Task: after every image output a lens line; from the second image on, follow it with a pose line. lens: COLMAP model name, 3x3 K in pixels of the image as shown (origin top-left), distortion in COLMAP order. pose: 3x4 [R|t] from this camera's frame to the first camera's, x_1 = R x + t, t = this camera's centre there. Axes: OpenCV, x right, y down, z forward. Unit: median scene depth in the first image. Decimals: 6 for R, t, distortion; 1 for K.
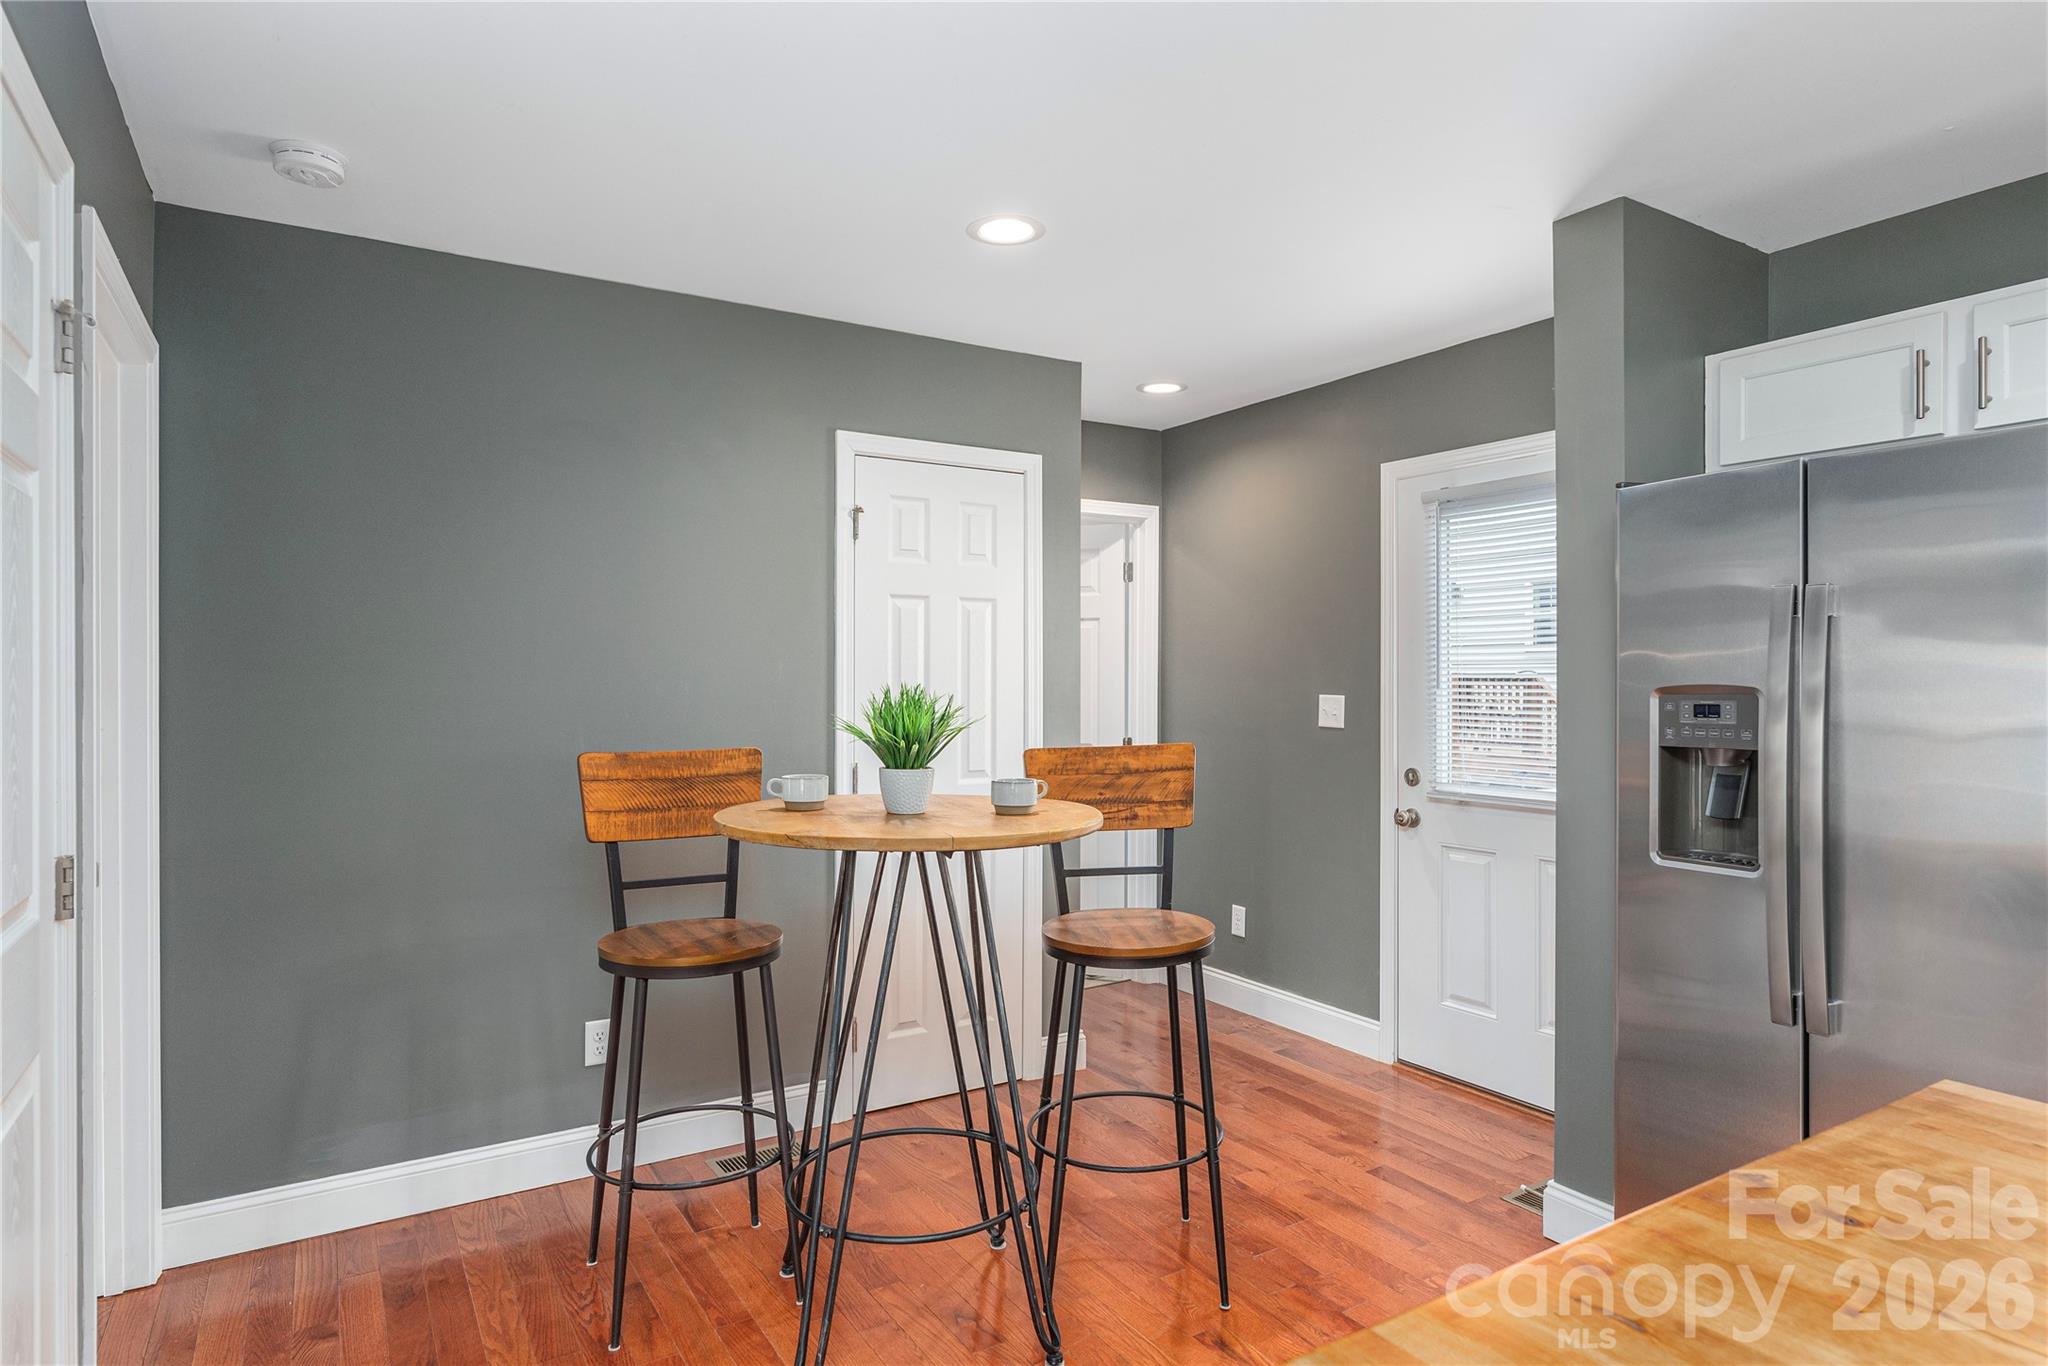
lens RADIAL K [[1139.3, 0, 1024.0], [0, 1139.3, 683.0], [0, 0, 1]] dist [-0.001243, -0.001264]
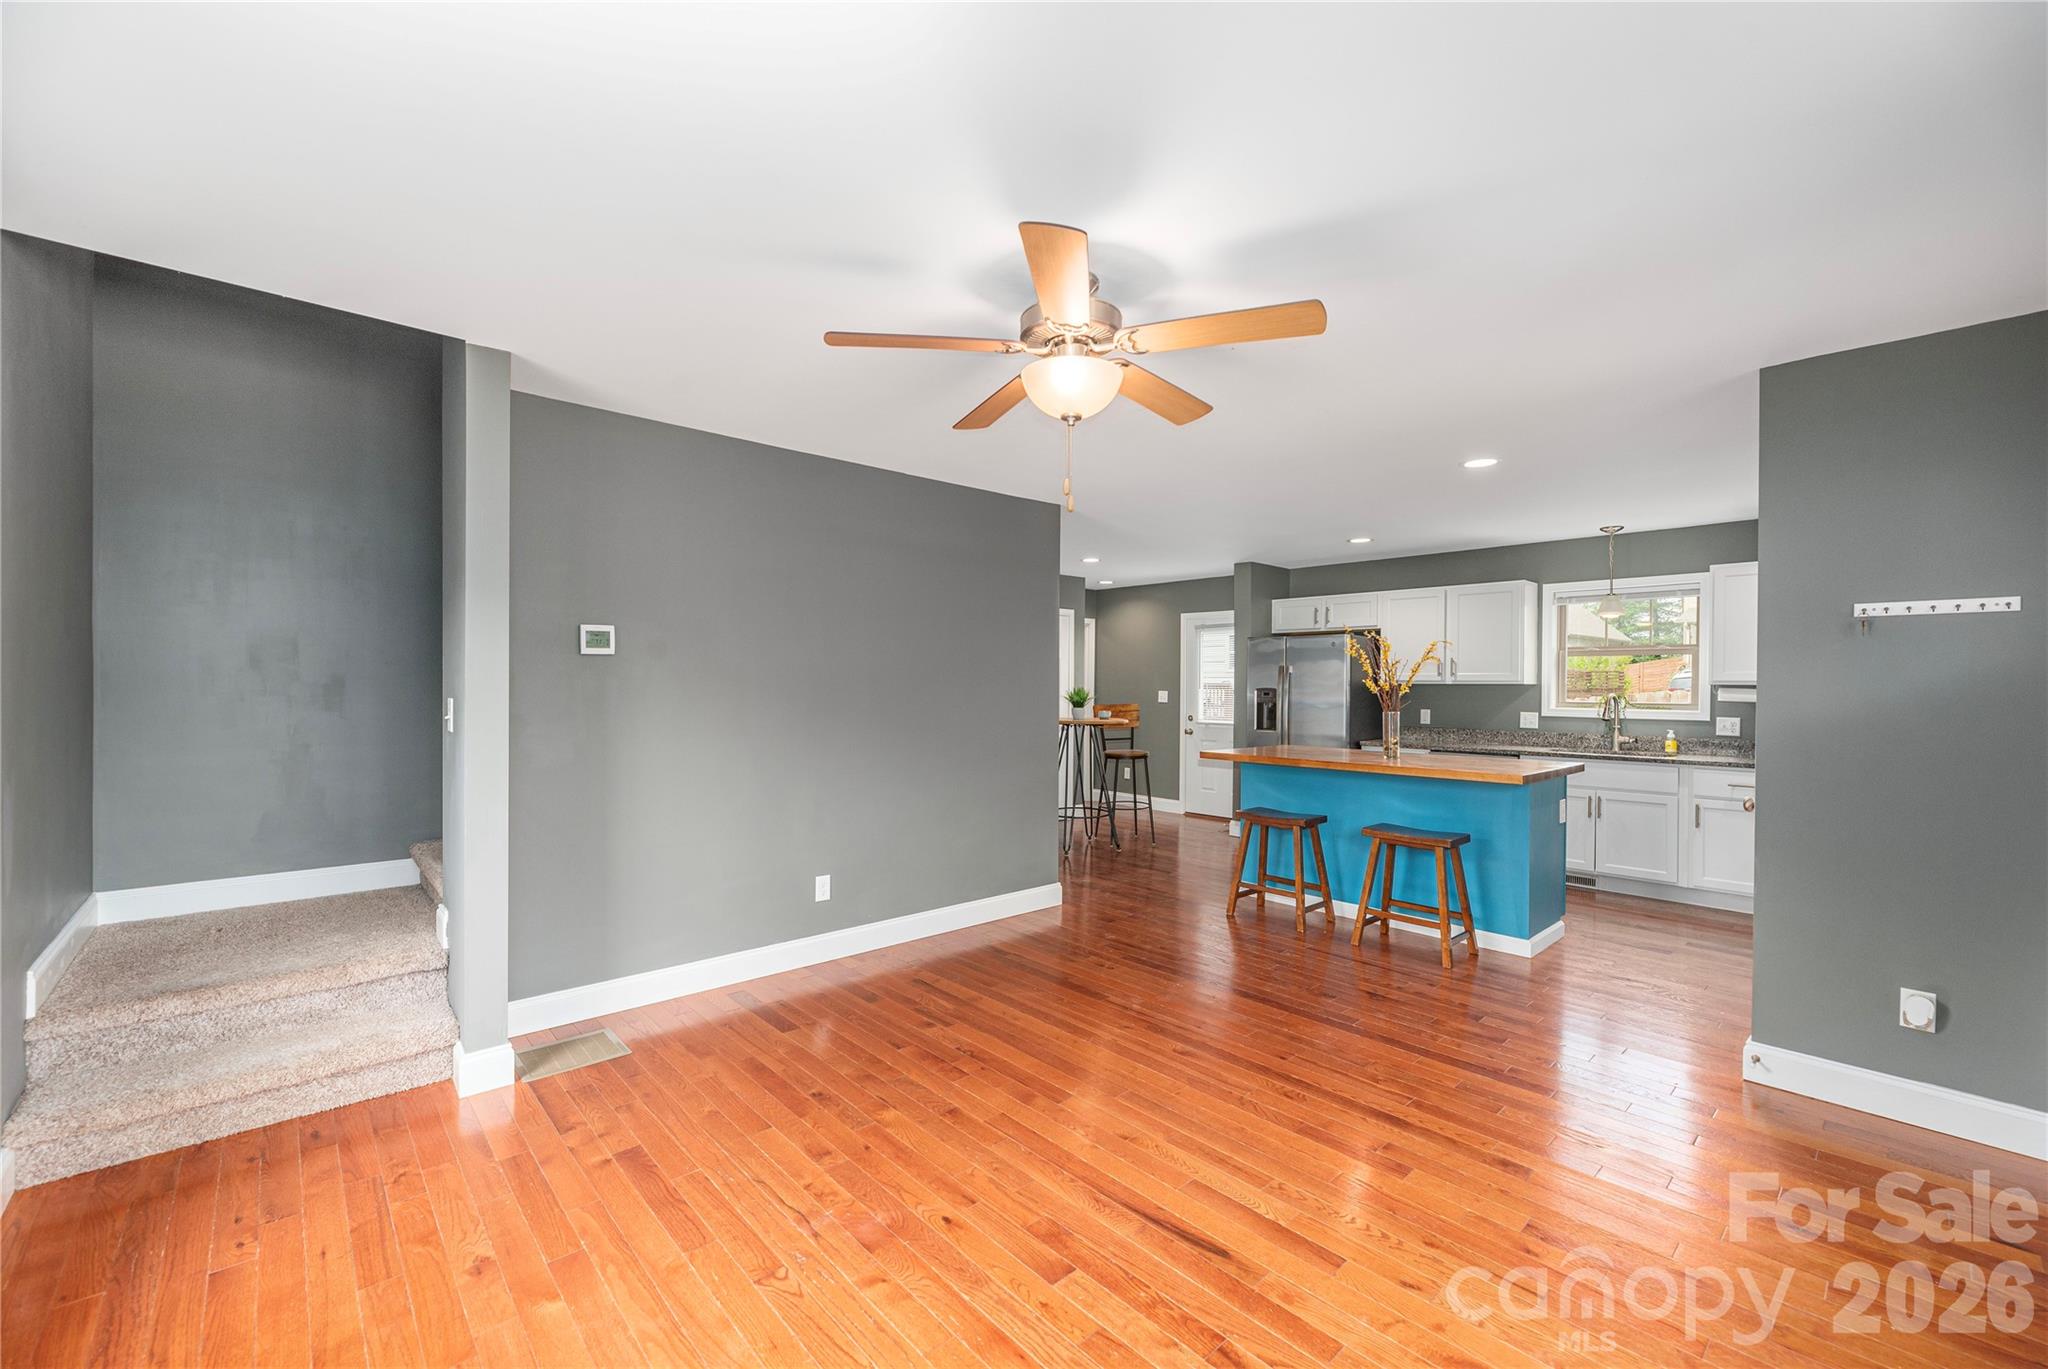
lens RADIAL K [[836.1, 0, 1024.0], [0, 836.1, 684.5], [0, 0, 1]] dist [0.000859, -0.000065]
pose [[0.983944, 0.006722, 0.178351, -0.658727], [-0.006336, 0.999976, -0.002736, 0.002472], [-0.178365, 0.001562, 0.983963, -1.485565]]
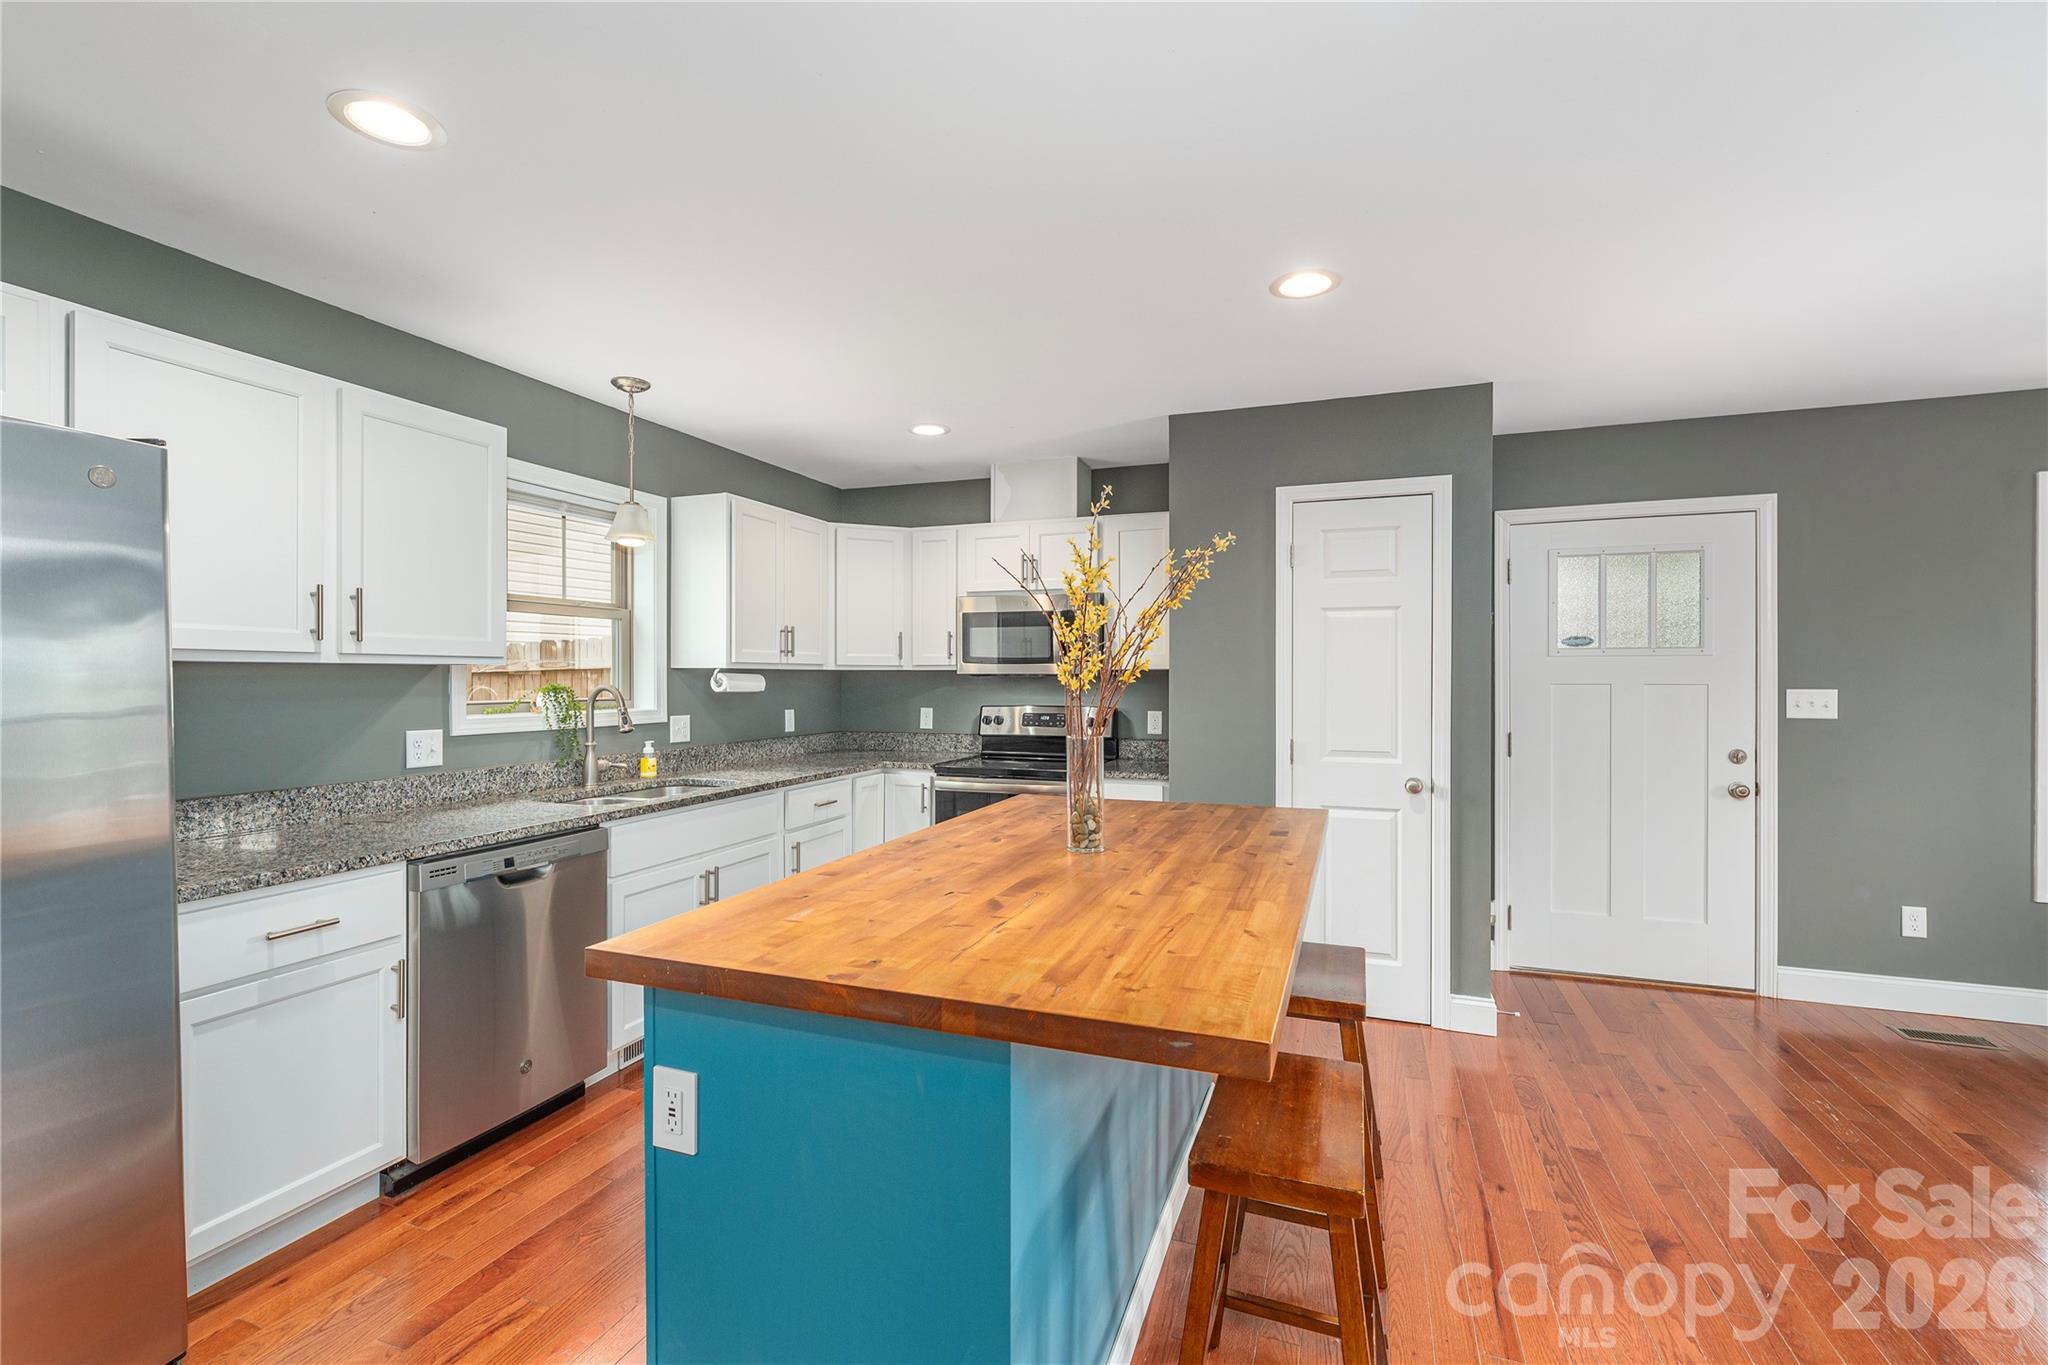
lens RADIAL K [[888.1, 0, 1024.0], [0, 888.1, 677.8], [0, 0, 1]] dist [0.000166, 0.000255]
pose [[-0.606318, -0.002802, 0.795217, -0.181231], [0.000214, 0.999993, 0.003687, -0.001783], [-0.795222, 0.002405, -0.606313, 0.489923]]
